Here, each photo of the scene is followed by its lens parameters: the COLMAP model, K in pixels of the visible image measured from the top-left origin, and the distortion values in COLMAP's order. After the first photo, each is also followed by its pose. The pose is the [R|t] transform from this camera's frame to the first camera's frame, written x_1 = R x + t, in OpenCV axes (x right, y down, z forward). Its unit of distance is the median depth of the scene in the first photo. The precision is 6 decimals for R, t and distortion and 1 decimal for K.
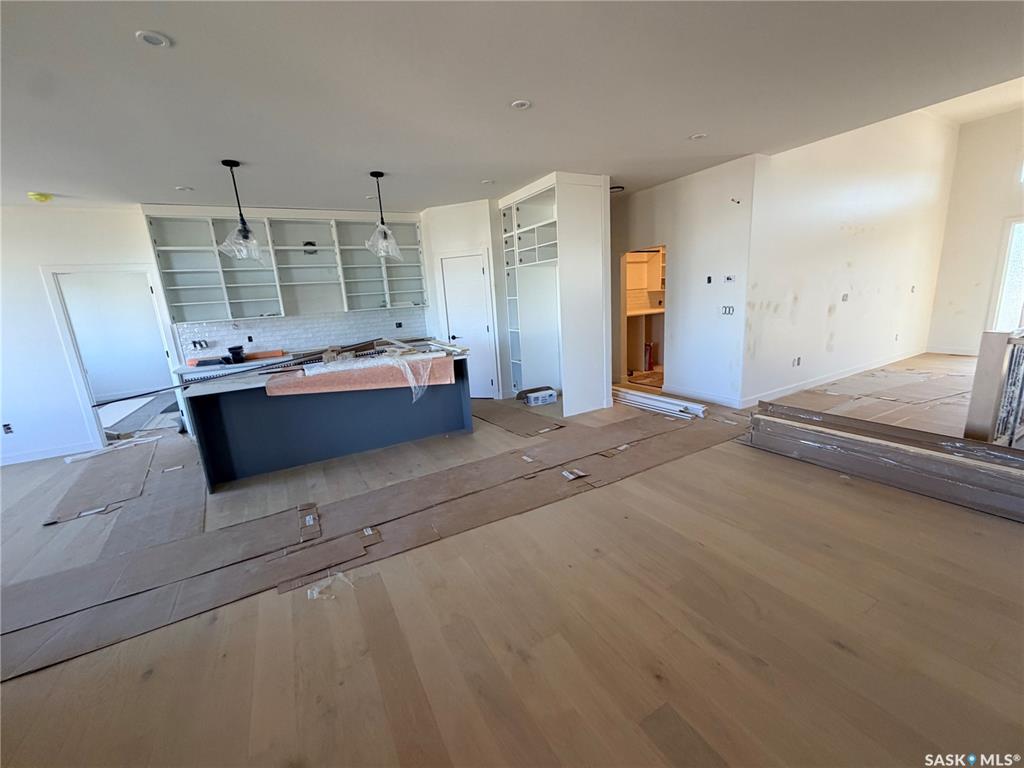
lens RADIAL K [[409.9, 0, 511.5], [0, 409.9, 384.7], [0, 0, 1]] dist [-0.001368, -0.000138]
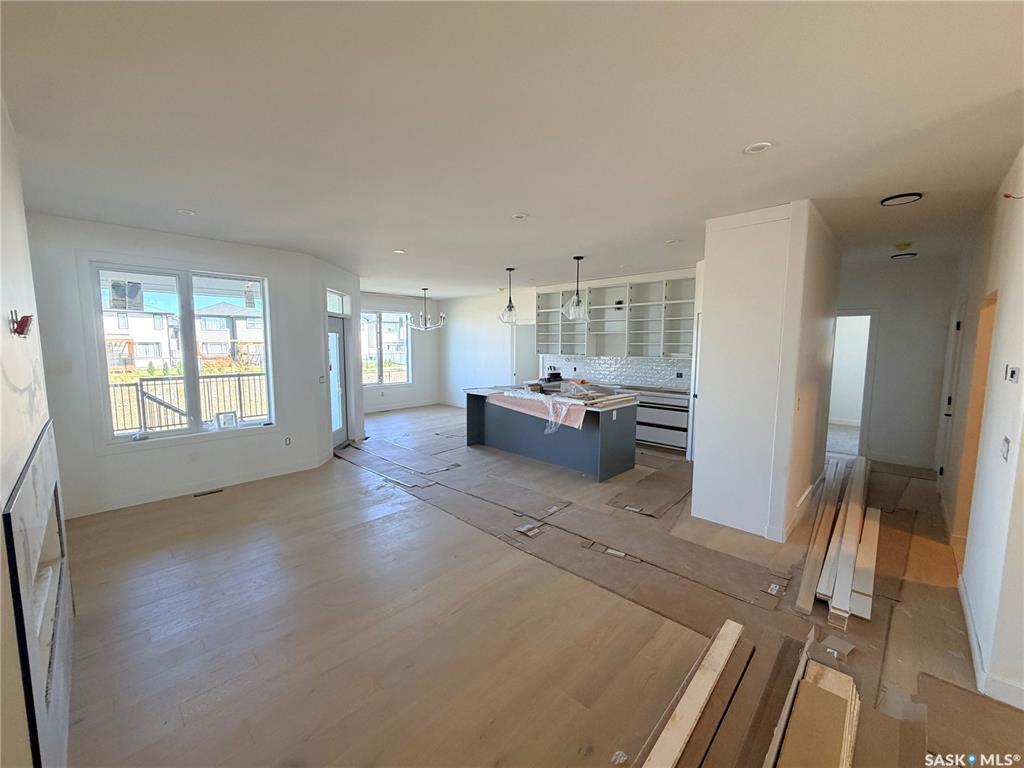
lens RADIAL K [[409.9, 0, 507.8], [0, 409.9, 382.8], [0, 0, 1]] dist [-0.001368, -0.000138]
pose [[0.285791, 0.157120, -0.945324, 0.765400], [-0.227496, 0.969391, 0.092343, -0.167653], [0.930897, 0.188667, 0.312787, 0.388890]]
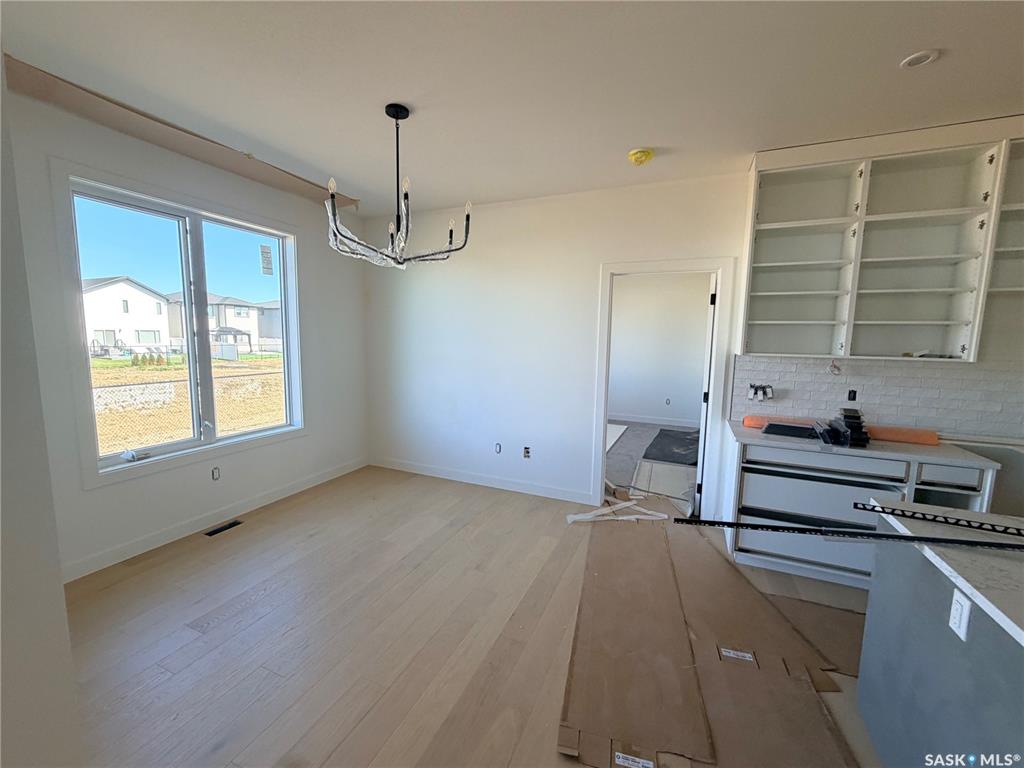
lens RADIAL K [[409.9, 0, 507.6], [0, 409.9, 384.5], [0, 0, 1]] dist [-0.001368, -0.000138]
pose [[0.601543, 0.165477, -0.781514, -0.573596], [-0.227062, 0.973376, 0.031328, -0.047822], [0.765891, 0.158607, 0.623101, 0.385807]]
